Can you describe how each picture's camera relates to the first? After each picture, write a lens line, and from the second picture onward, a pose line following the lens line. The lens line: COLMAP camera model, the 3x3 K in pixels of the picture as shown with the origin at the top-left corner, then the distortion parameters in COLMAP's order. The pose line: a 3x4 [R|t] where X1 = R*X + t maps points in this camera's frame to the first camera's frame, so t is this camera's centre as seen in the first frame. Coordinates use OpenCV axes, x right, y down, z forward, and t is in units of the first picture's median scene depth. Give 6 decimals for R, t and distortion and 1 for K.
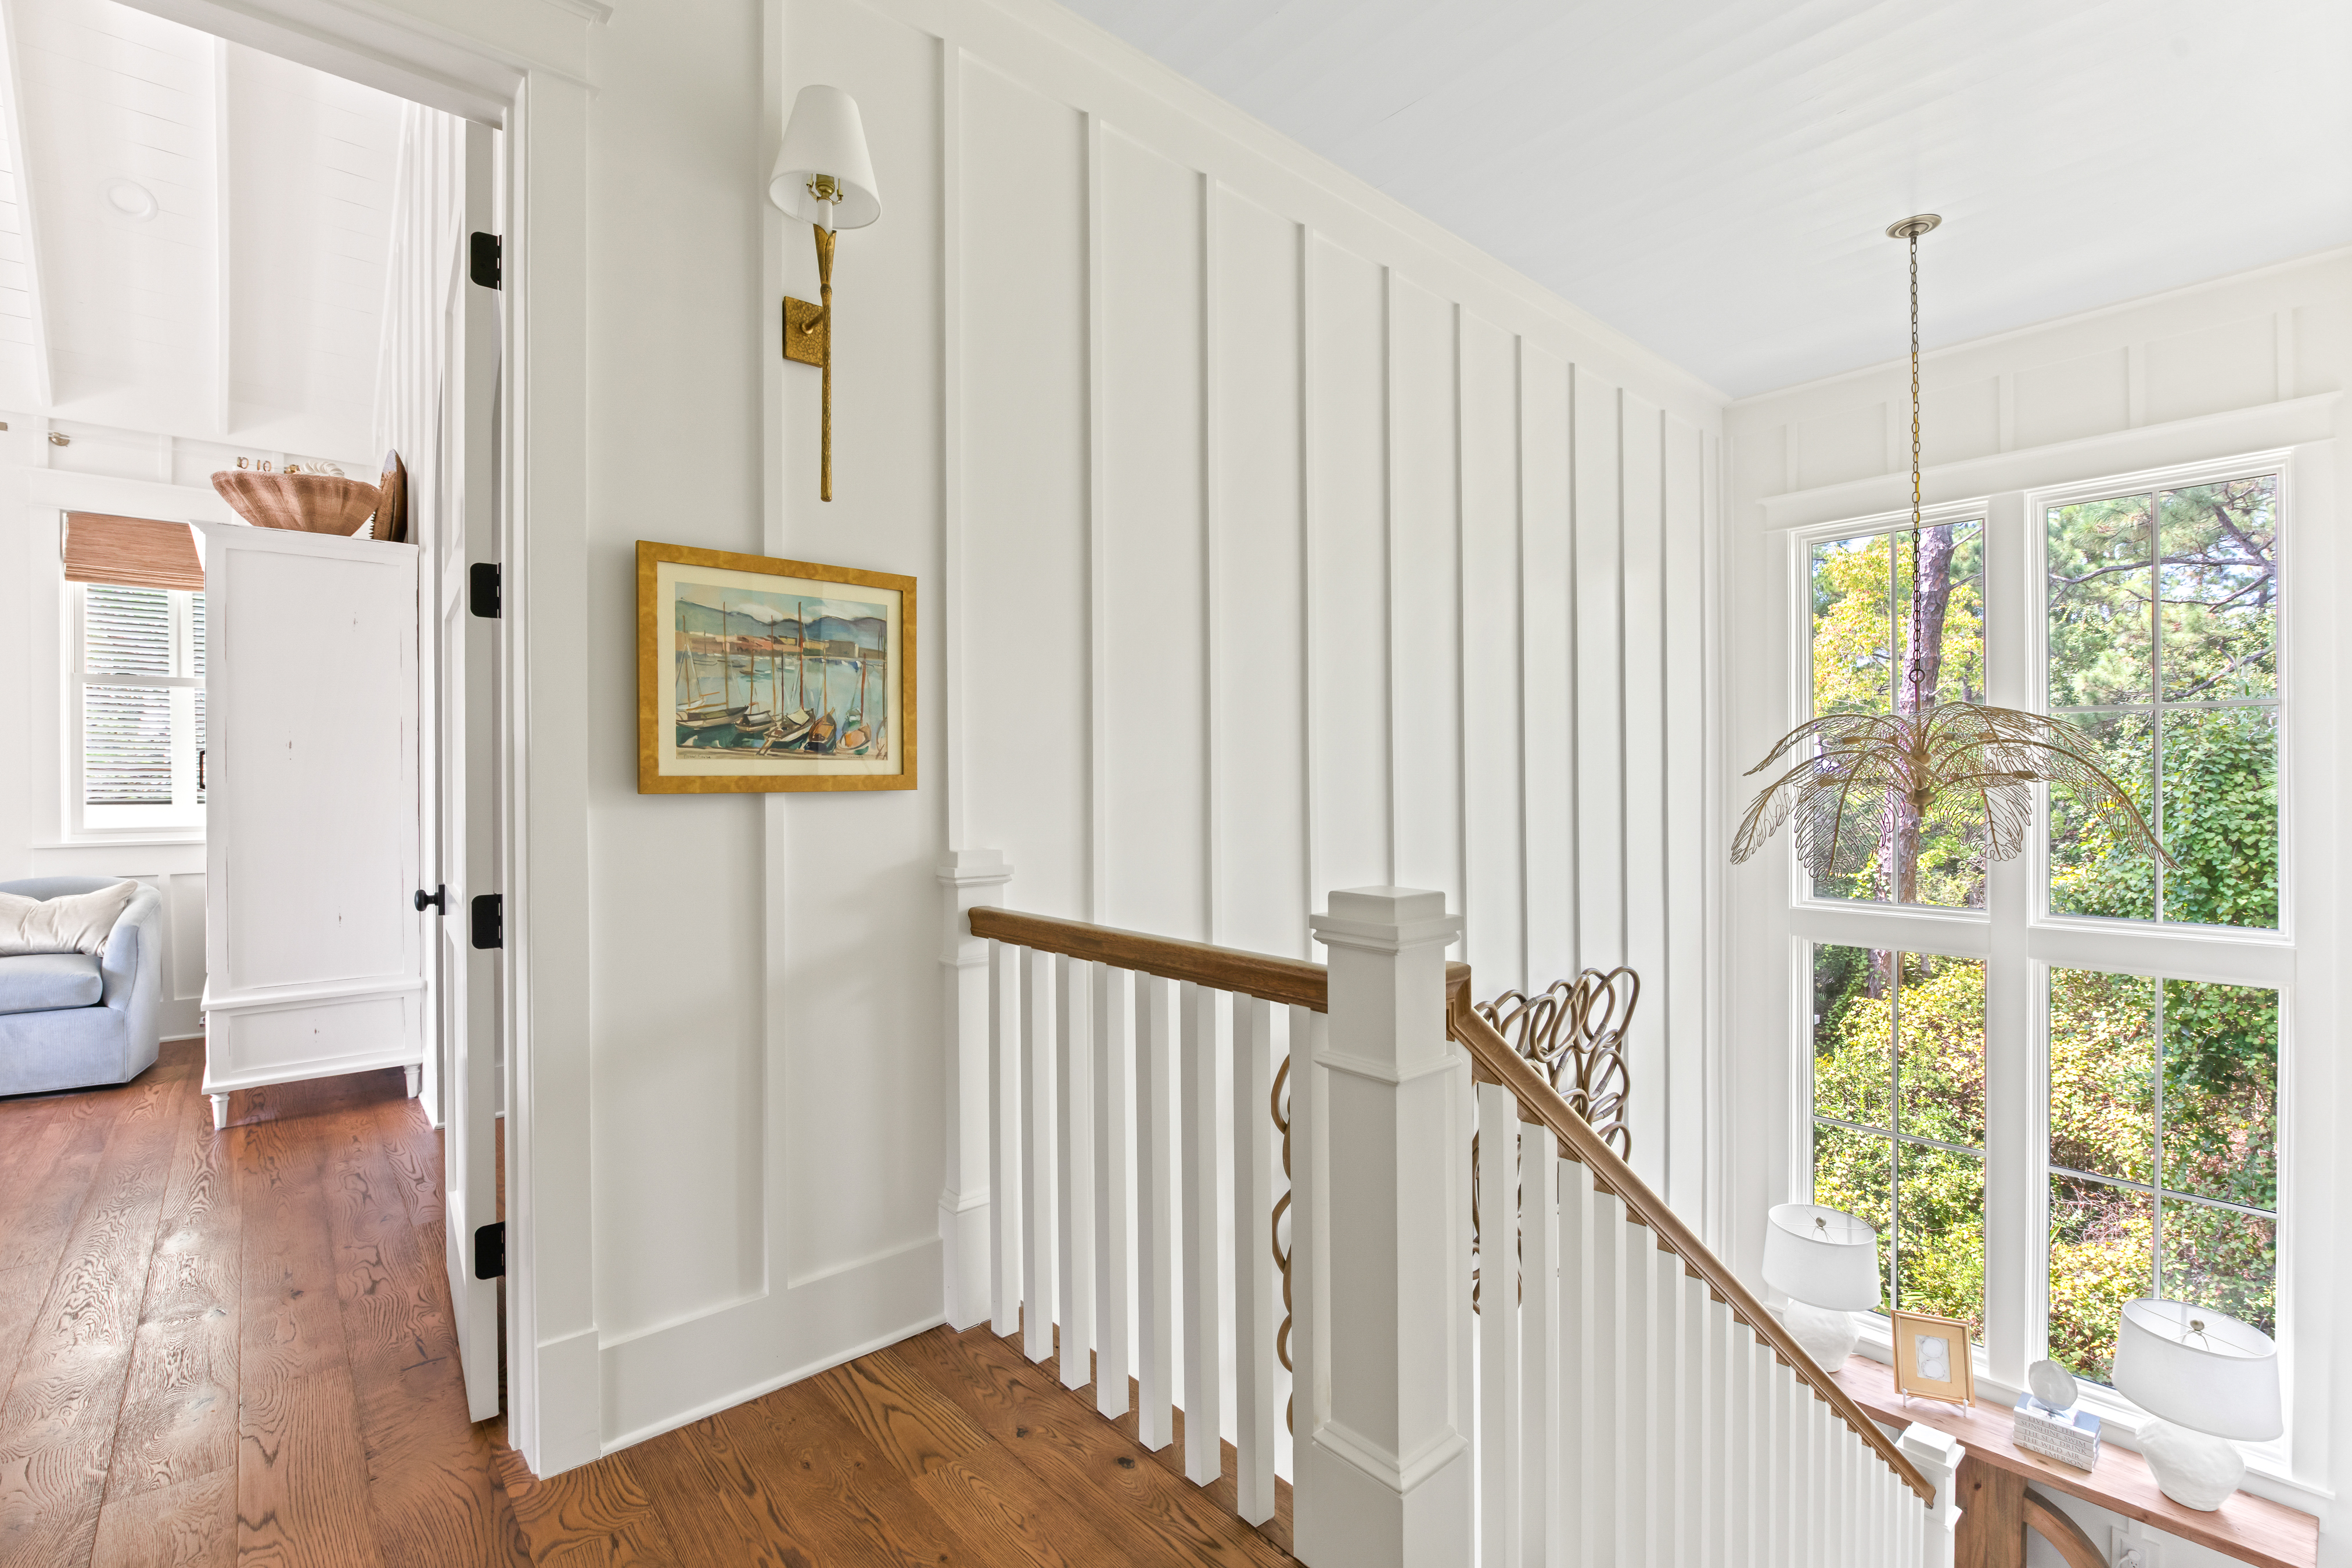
lens RADIAL K [[1052.0, 0, 1176.0], [0, 1052.0, 784.0], [0, 0, 1]] dist [-0.000995, -0.008132]
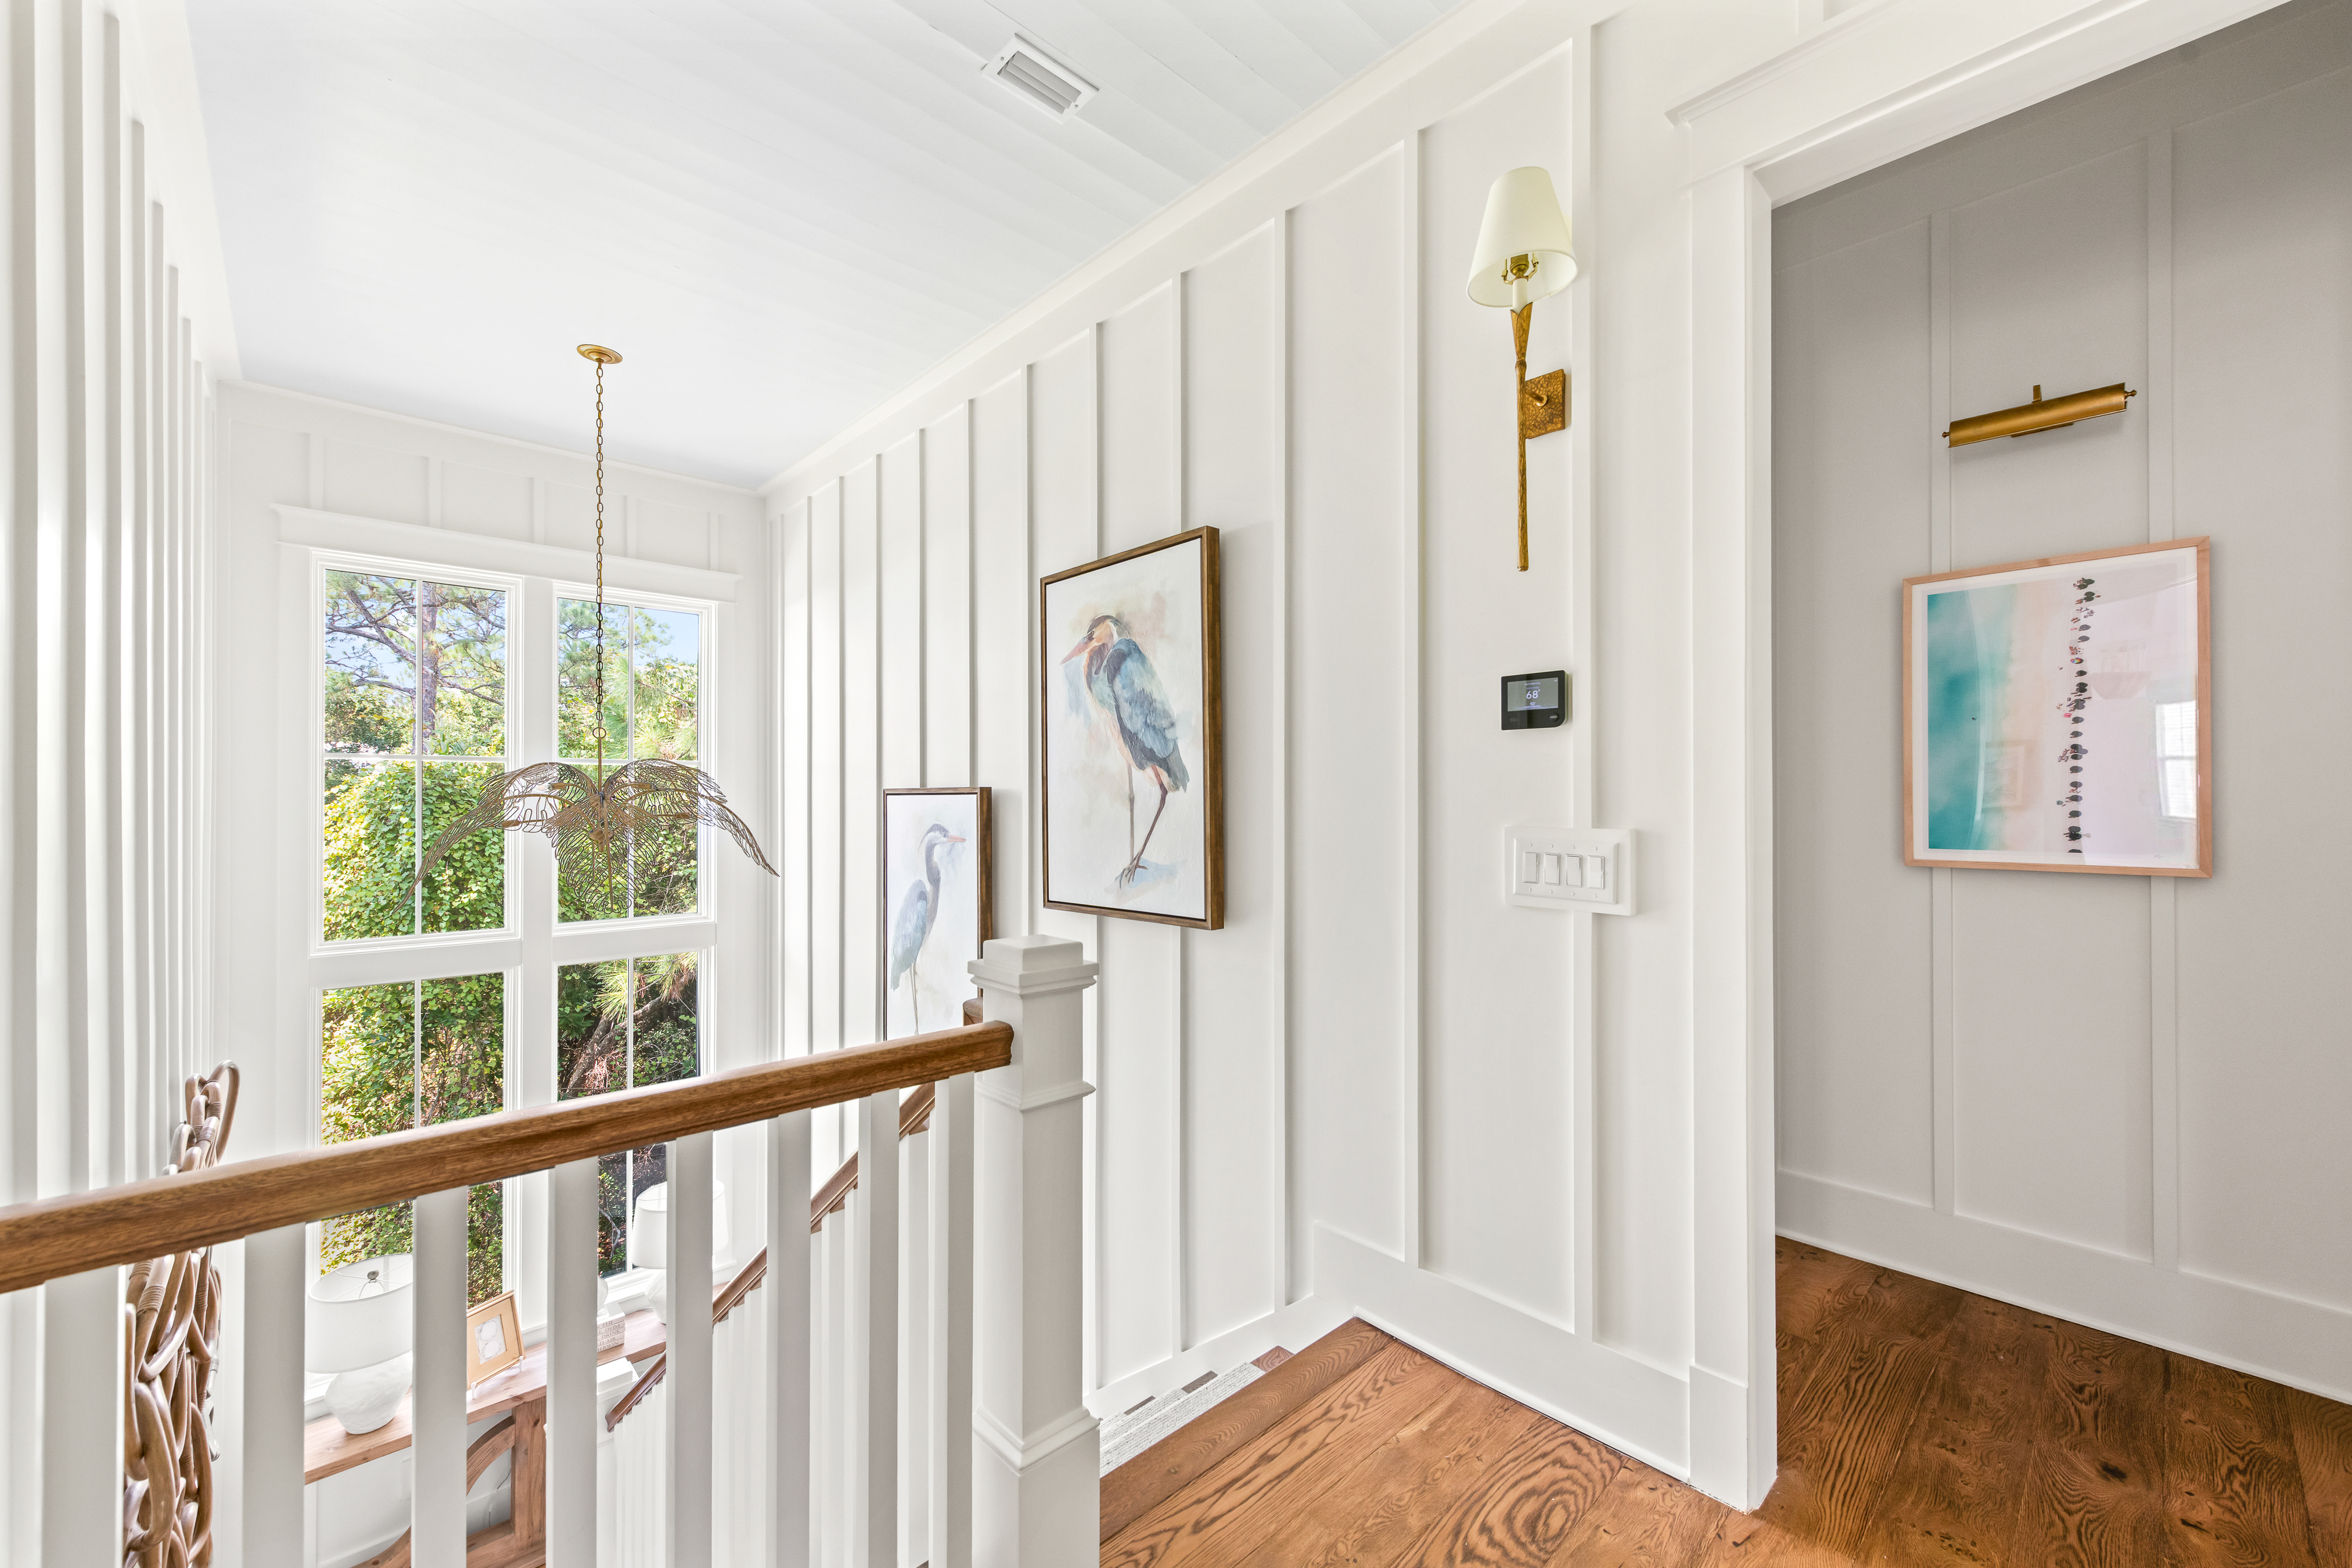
lens RADIAL K [[938.0, 0, 1158.4], [0, 938.0, 786.6], [0, 0, 1]] dist [0.001470, -0.000407]
pose [[-0.024856, 0.014241, 0.999590, -0.295057], [0.006454, 0.999880, -0.014085, -0.017567], [-0.999670, 0.006102, -0.024945, 0.314419]]
